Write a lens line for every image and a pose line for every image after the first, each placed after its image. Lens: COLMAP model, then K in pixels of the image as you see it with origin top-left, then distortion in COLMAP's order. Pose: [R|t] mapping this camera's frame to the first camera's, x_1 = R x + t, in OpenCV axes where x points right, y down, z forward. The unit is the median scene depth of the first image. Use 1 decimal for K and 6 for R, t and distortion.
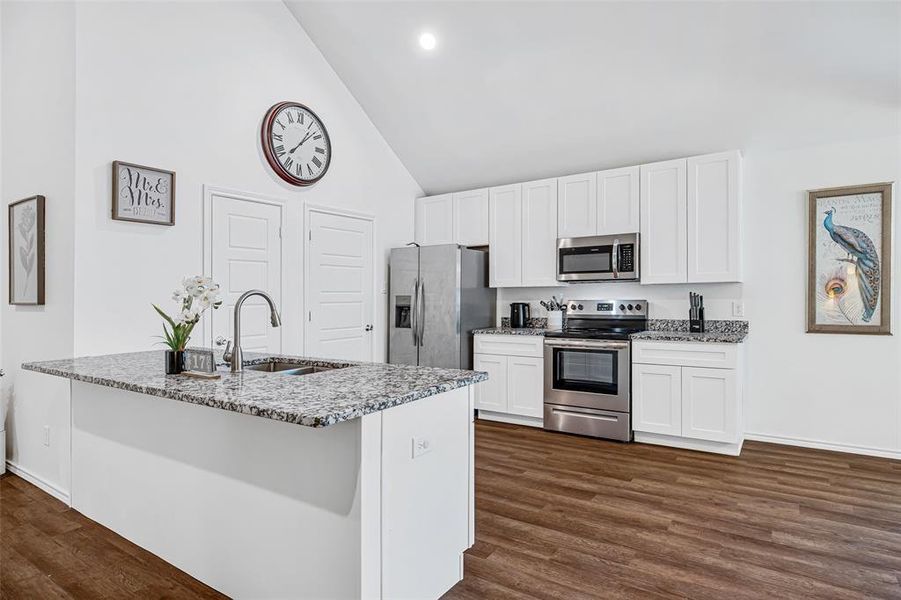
lens RADIAL K [[497.9, 0, 450.5], [0, 497.9, 300.0], [0, 0, 1]] dist [-0.001332, -0.000697]
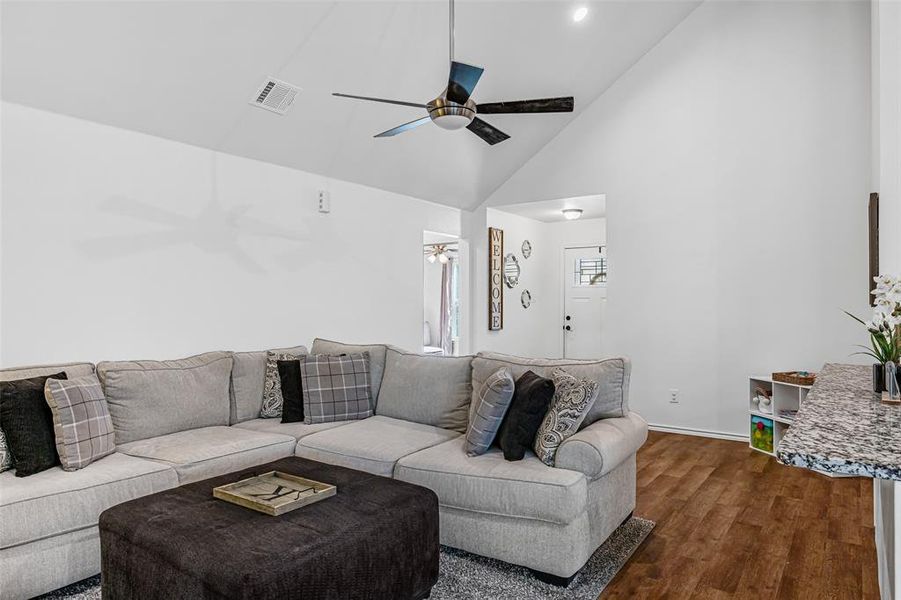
lens RADIAL K [[572.9, 0, 450.5], [0, 572.9, 300.0], [0, 0, 1]] dist [0.000864, 0.002721]
pose [[-0.018013, 0.005914, -0.999820, 0.212880], [-0.006547, 0.999960, 0.006033, -0.004332], [0.999816, 0.006655, -0.017974, 0.148611]]
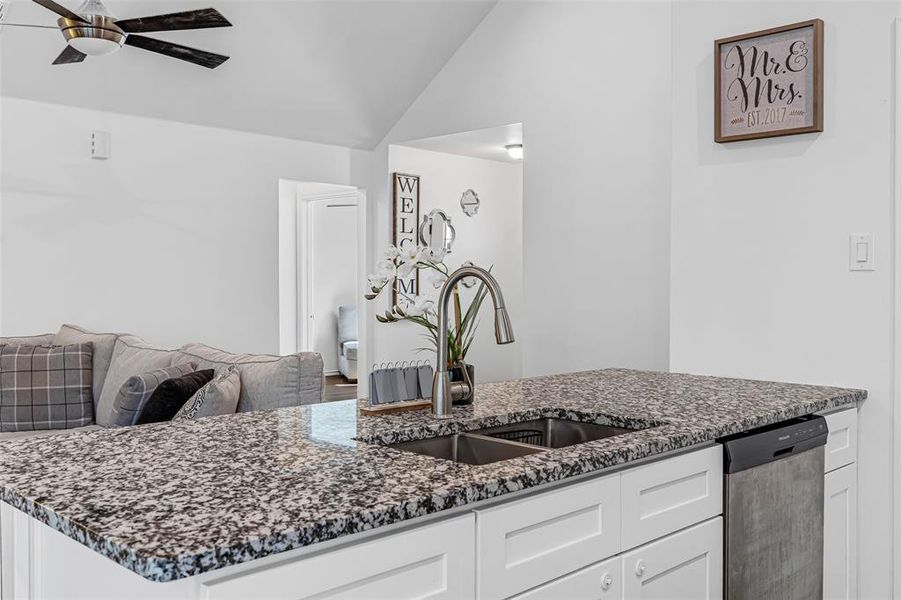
lens RADIAL K [[864.8, 0, 450.5], [0, 864.8, 300.0], [0, 0, 1]] dist [0.002815, -0.003162]
pose [[-0.170120, 0.032565, -0.984885, 0.268939], [-0.007000, 0.999389, 0.034254, -0.006823], [0.985399, 0.012722, -0.169788, 0.605734]]
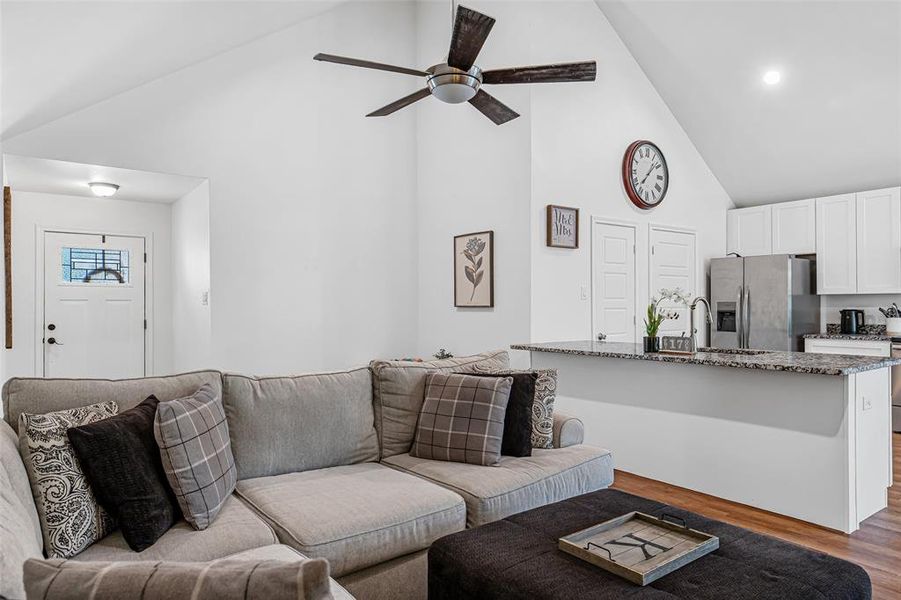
lens RADIAL K [[572.9, 0, 450.5], [0, 572.9, 300.0], [0, 0, 1]] dist [0.000864, 0.002721]
pose [[0.944065, 0.003081, -0.329746, -0.282869], [-0.007534, 0.999897, -0.012226, 0.007611], [0.329674, 0.014027, 0.943990, -0.431392]]
